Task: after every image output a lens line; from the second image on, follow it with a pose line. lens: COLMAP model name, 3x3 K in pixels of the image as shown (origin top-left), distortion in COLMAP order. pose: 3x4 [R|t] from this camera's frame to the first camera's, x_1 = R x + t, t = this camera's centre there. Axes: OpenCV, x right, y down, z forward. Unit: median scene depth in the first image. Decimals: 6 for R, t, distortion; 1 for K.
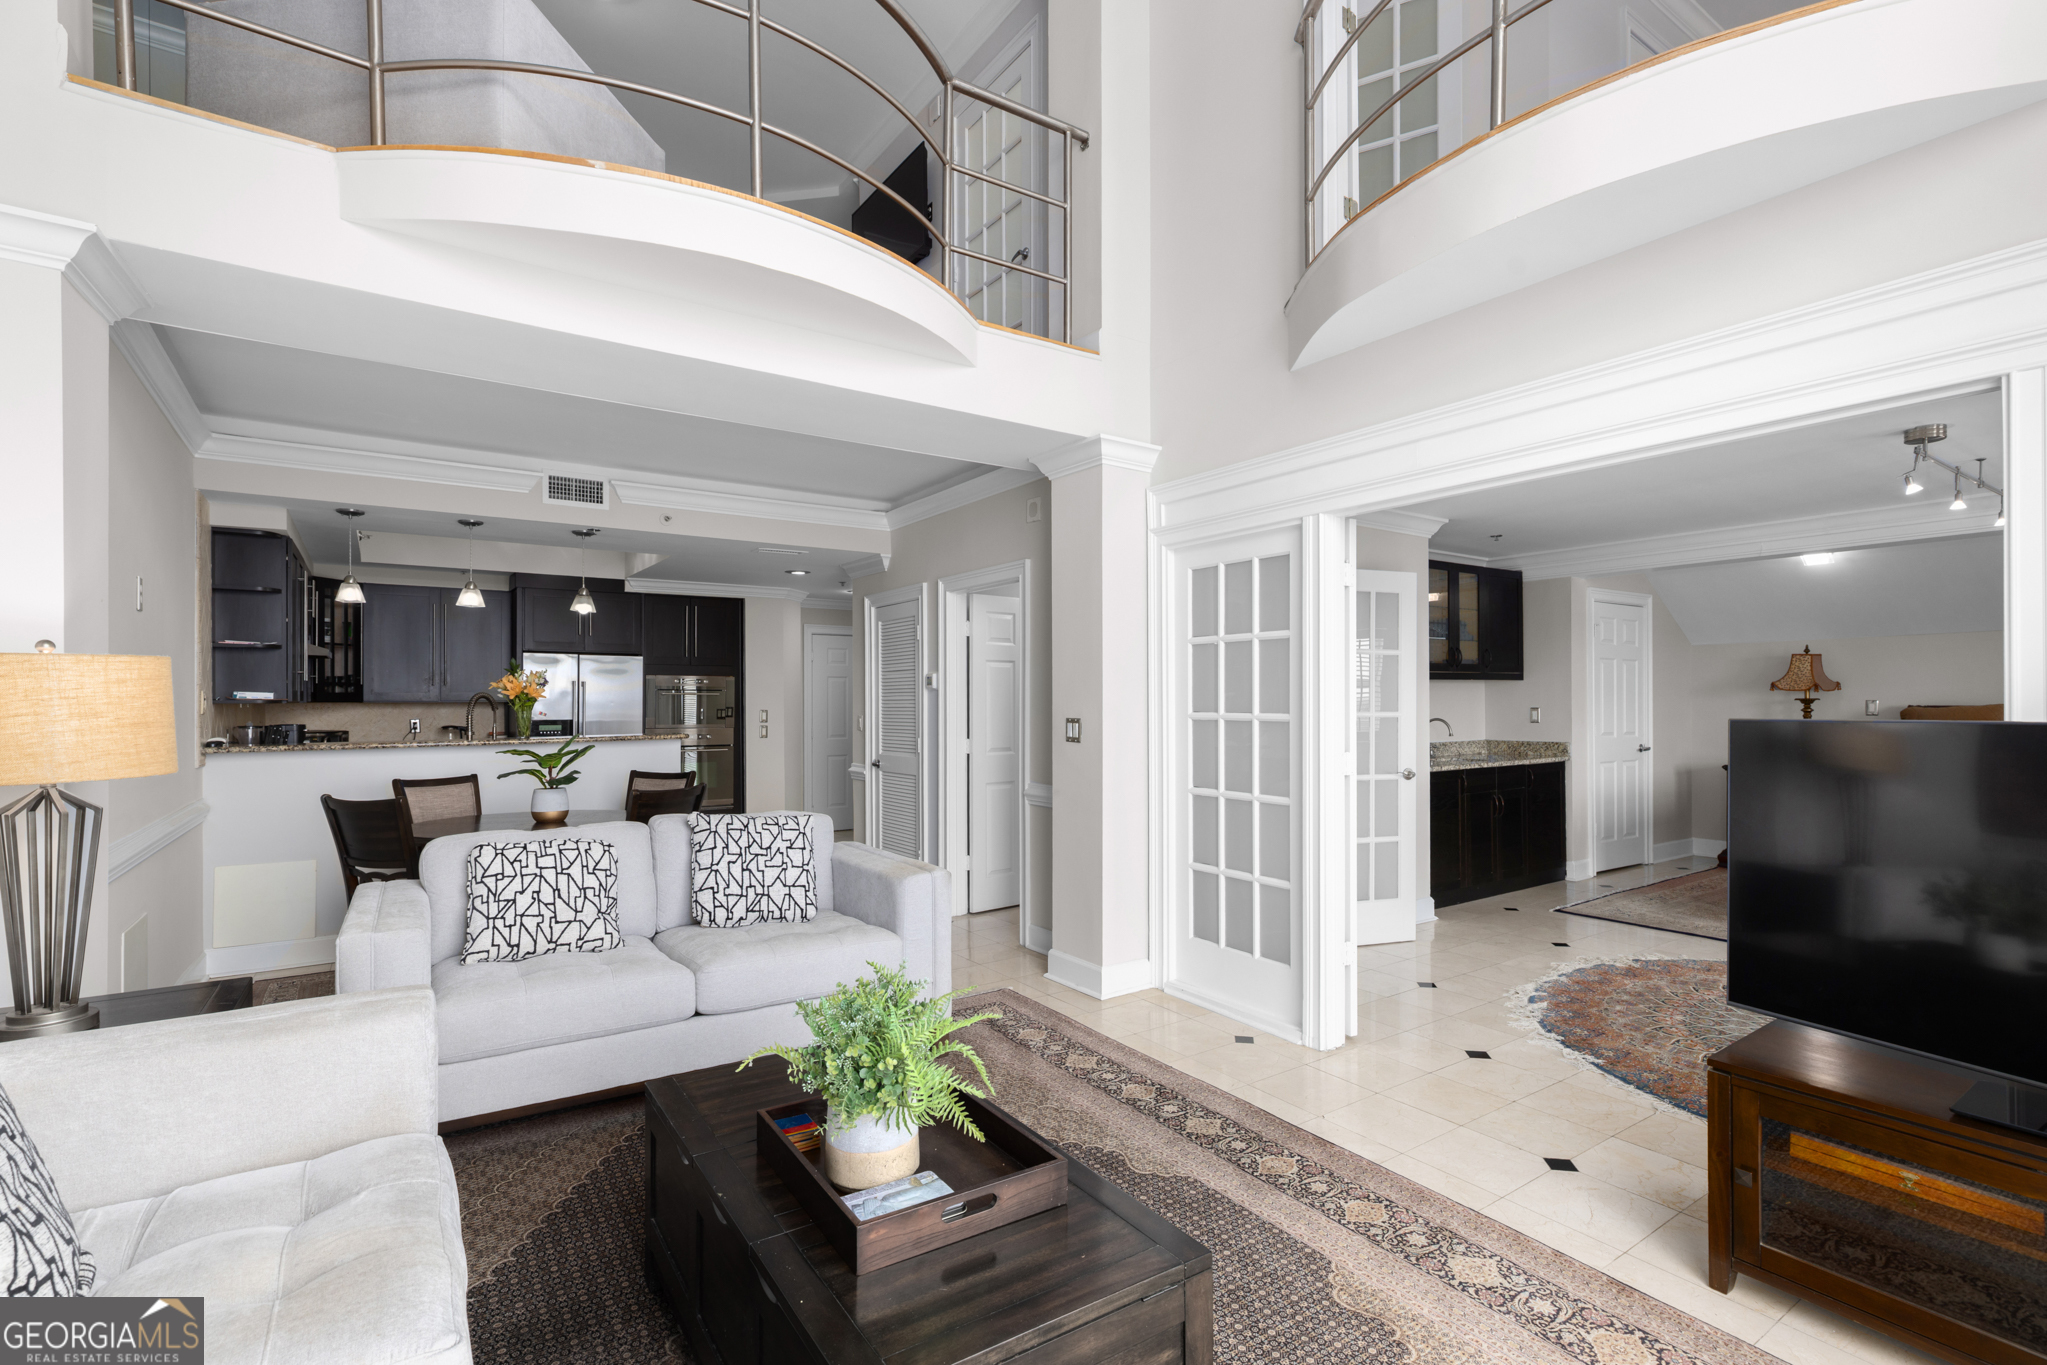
lens RADIAL K [[947.2, 0, 1021.0], [0, 947.2, 705.3], [0, 0, 1]] dist [0.002495, -0.001050]
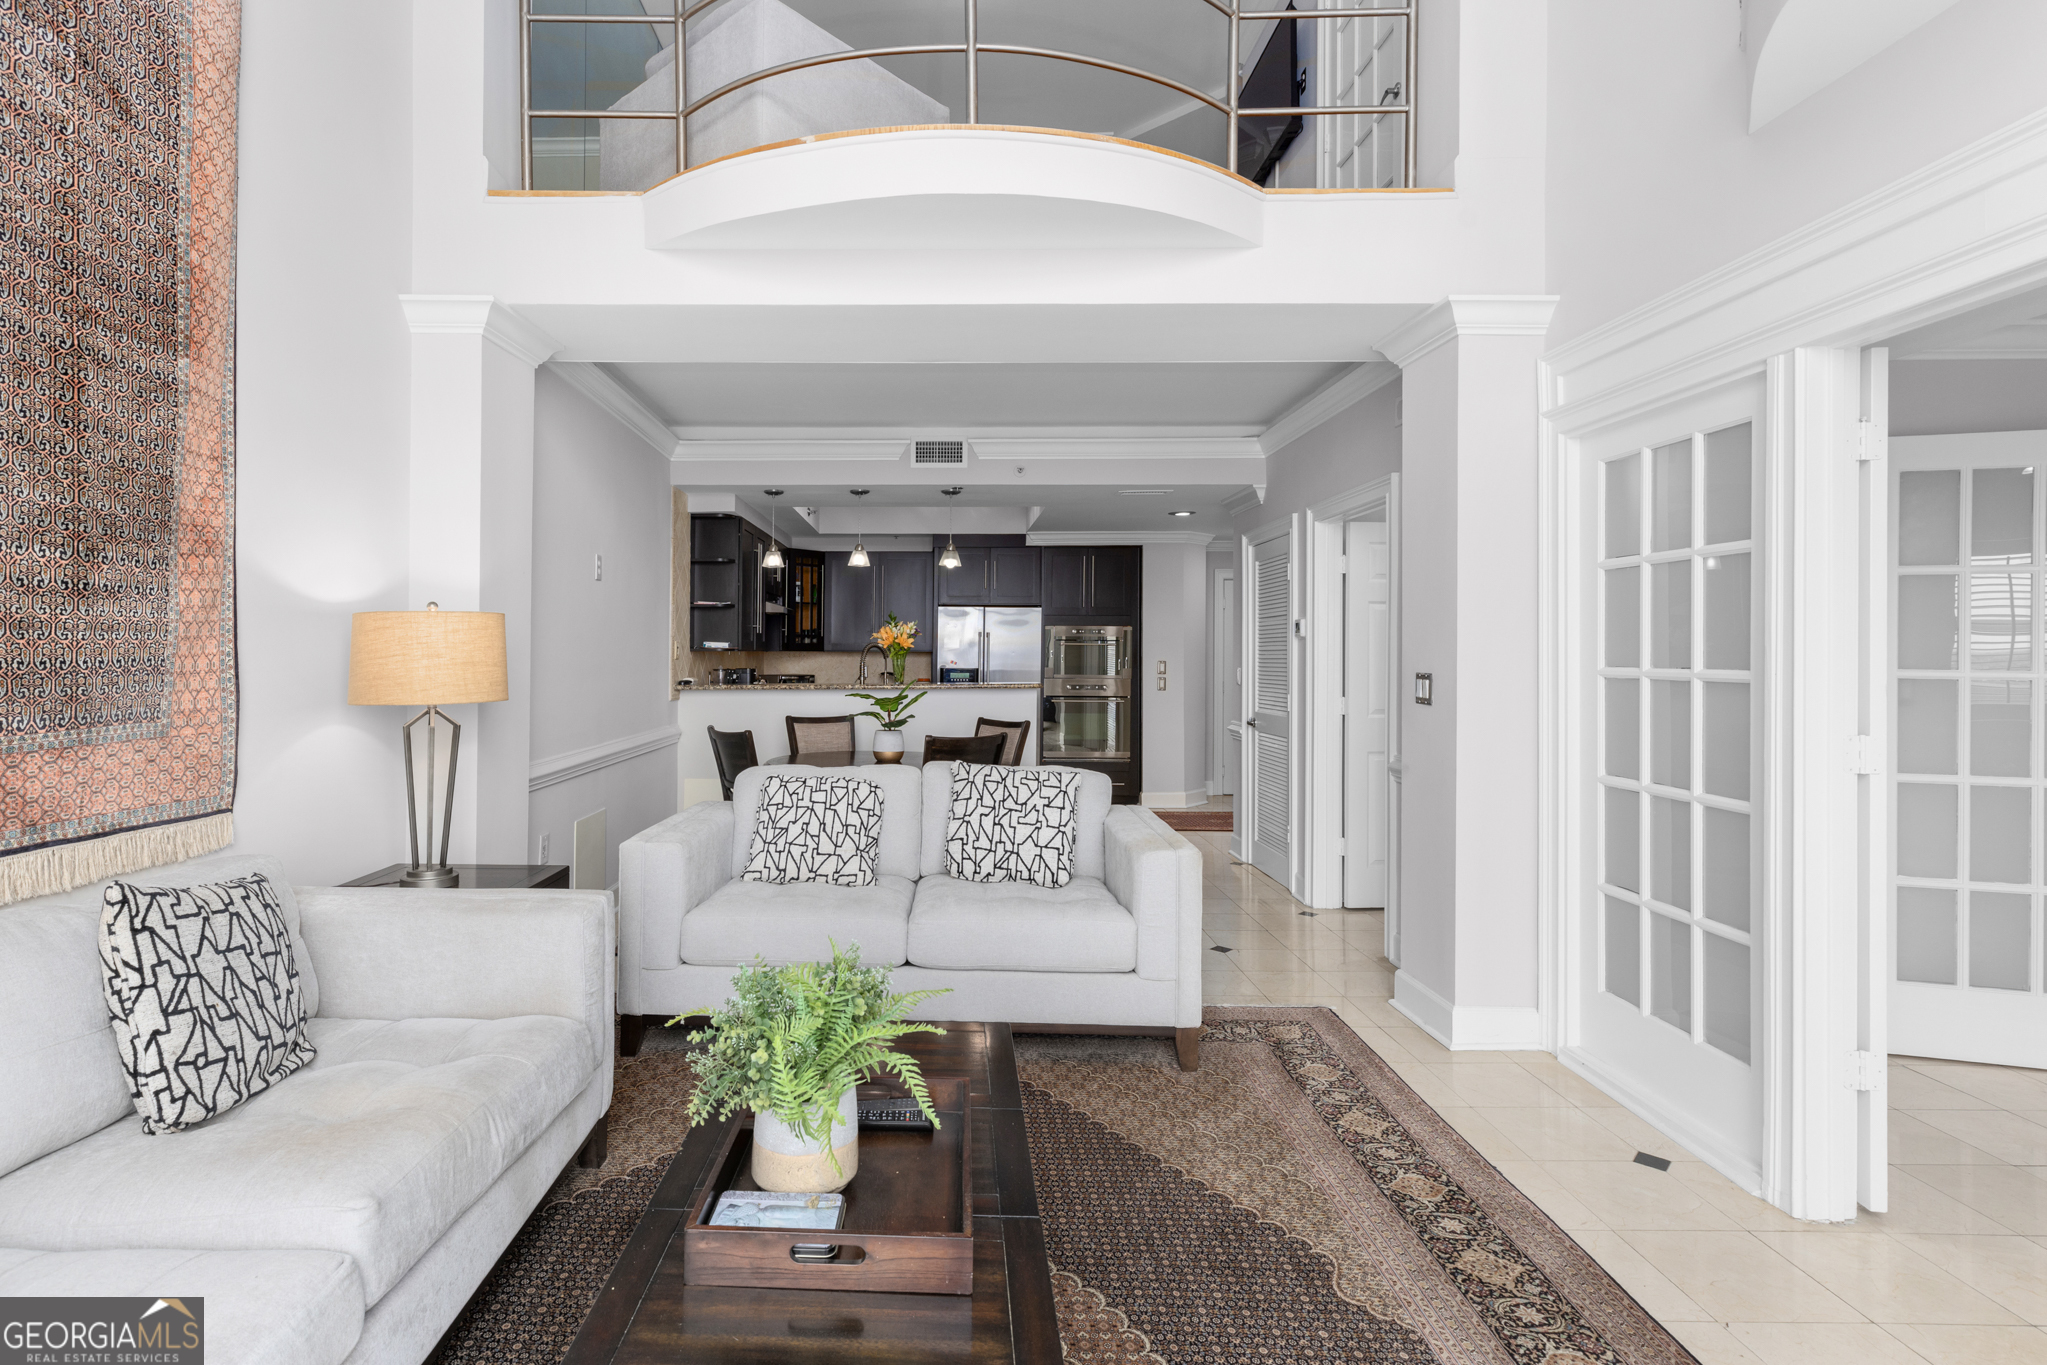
lens RADIAL K [[968.3, 0, 919.5], [0, 968.3, 650.2], [0, 0, 1]] dist [0.000821, 0.000429]
pose [[0.814985, 0.002372, -0.579477, 0.185671], [-0.006875, 0.999961, -0.005576, 0.002405], [0.579442, 0.008528, 0.814969, 0.130546]]
